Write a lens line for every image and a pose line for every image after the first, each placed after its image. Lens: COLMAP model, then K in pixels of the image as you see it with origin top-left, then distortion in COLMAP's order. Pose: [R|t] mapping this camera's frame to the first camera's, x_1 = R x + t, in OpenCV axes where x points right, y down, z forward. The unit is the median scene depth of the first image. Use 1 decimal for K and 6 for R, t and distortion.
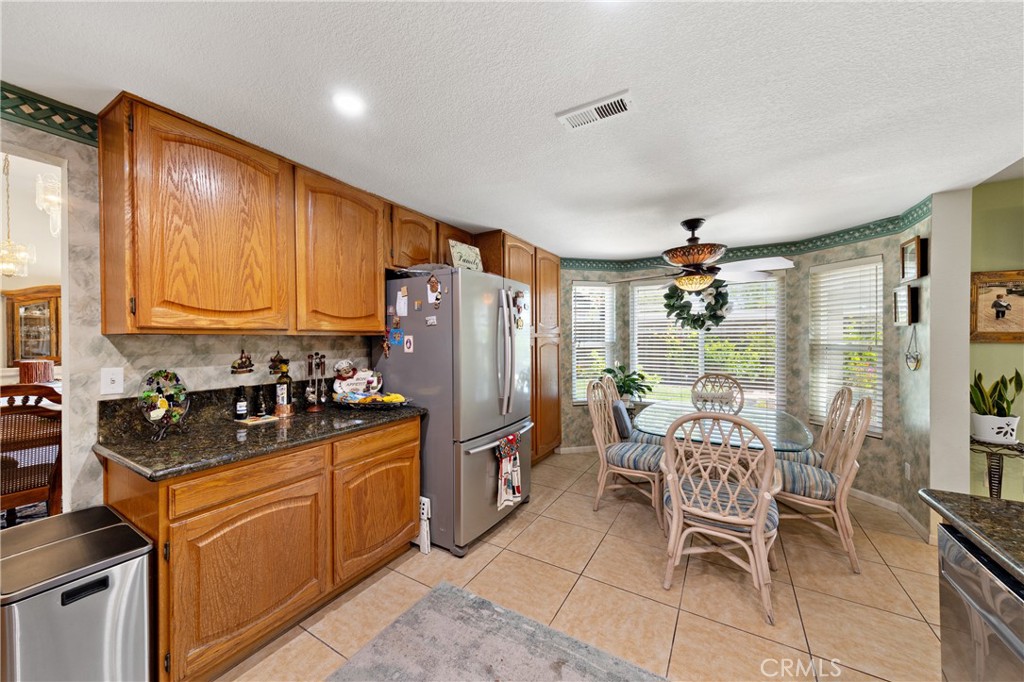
lens RADIAL K [[359.9, 0, 512.0], [0, 359.9, 341.0], [0, 0, 1]] dist [0.000961, 0.000069]
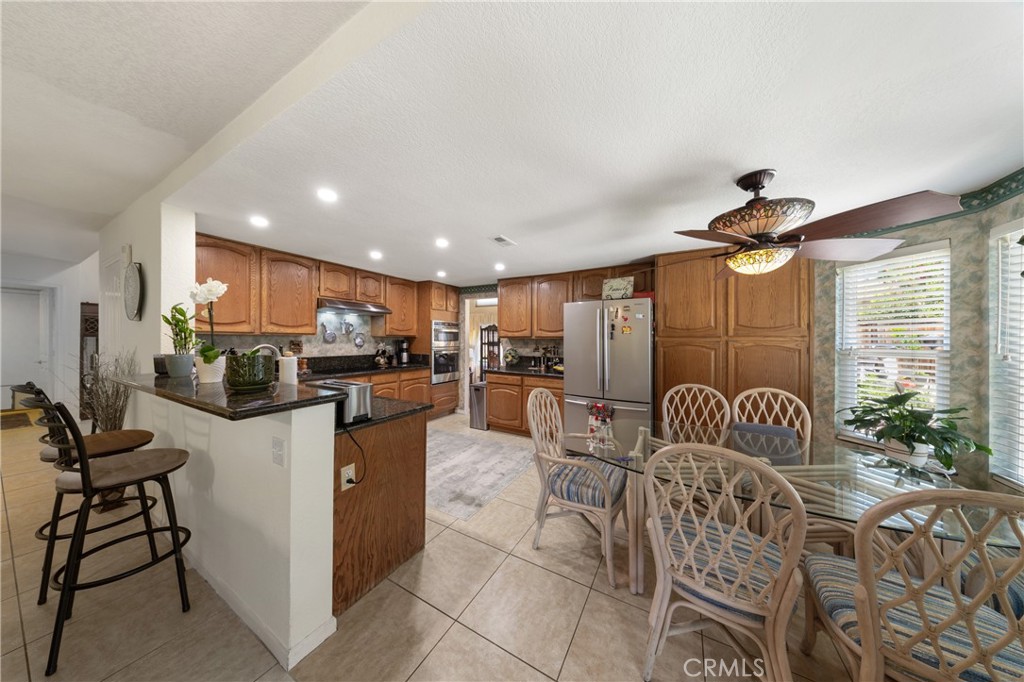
lens RADIAL K [[298.2, 0, 512.0], [0, 298.2, 341.0], [0, 0, 1]] dist [-0.000046, -0.000003]
pose [[0.017140, 0.003792, -0.999846, 1.203004], [-0.019975, 0.999795, 0.003450, -0.000513], [0.999654, 0.019912, 0.017212, 0.576749]]
